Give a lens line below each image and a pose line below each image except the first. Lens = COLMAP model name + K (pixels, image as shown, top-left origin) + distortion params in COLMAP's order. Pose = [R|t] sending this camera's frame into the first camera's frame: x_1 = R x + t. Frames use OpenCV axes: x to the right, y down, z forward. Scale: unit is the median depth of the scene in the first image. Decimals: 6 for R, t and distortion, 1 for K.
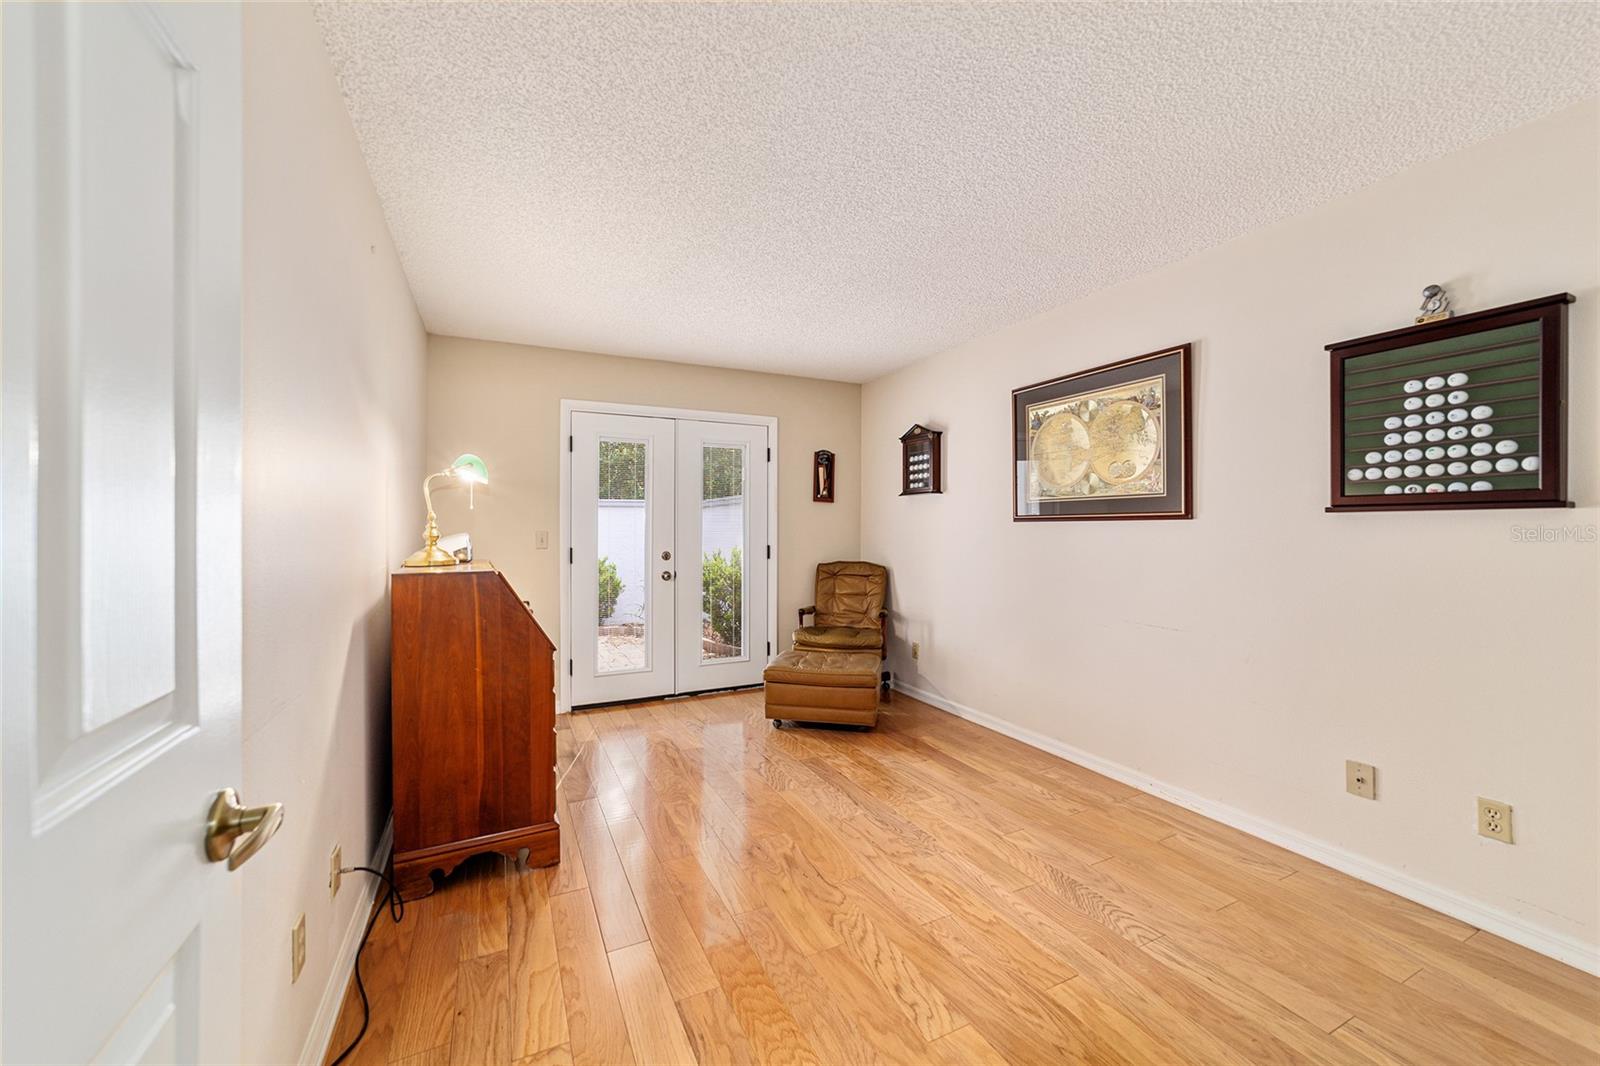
lens RADIAL K [[614.2, 0, 794.8], [0, 614.2, 533.9], [0, 0, 1]] dist [-0.017490, 0.008963]
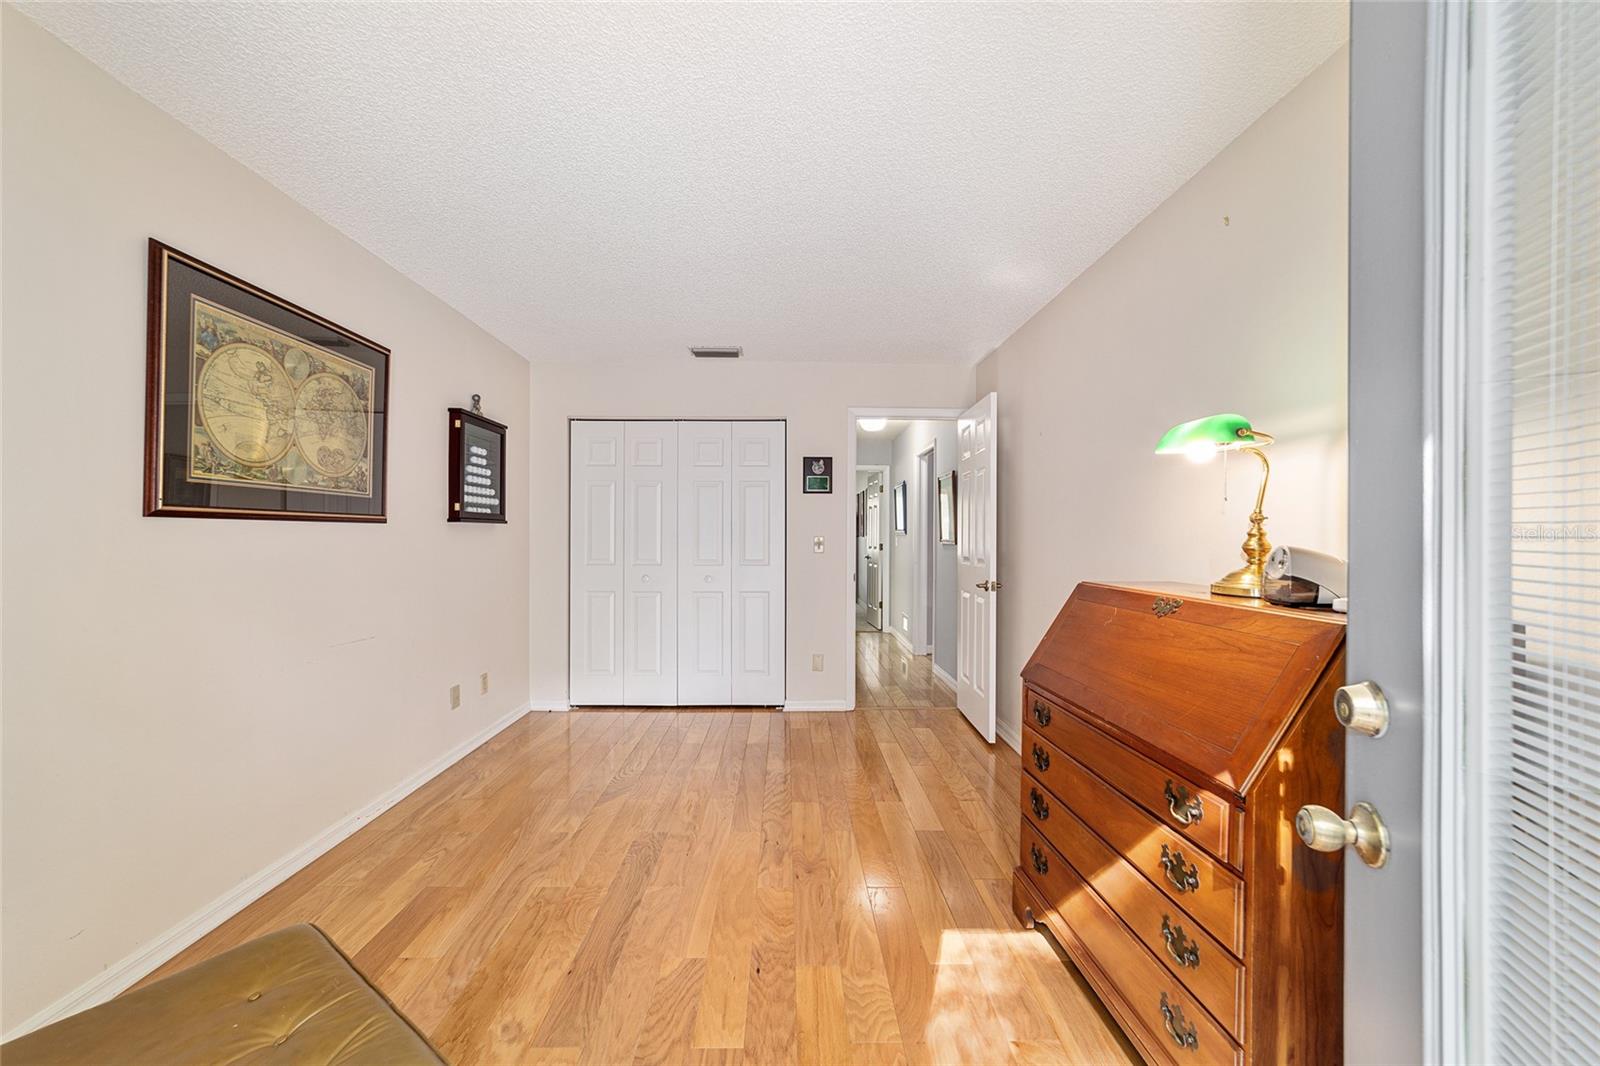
lens RADIAL K [[614.2, 0, 794.8], [0, 614.2, 533.9], [0, 0, 1]] dist [-0.017490, 0.008963]
pose [[-0.907586, -0.003214, 0.419853, -0.408770], [-0.001397, 0.999988, 0.004636, -0.012058], [-0.419863, 0.003621, -0.907580, 1.699544]]
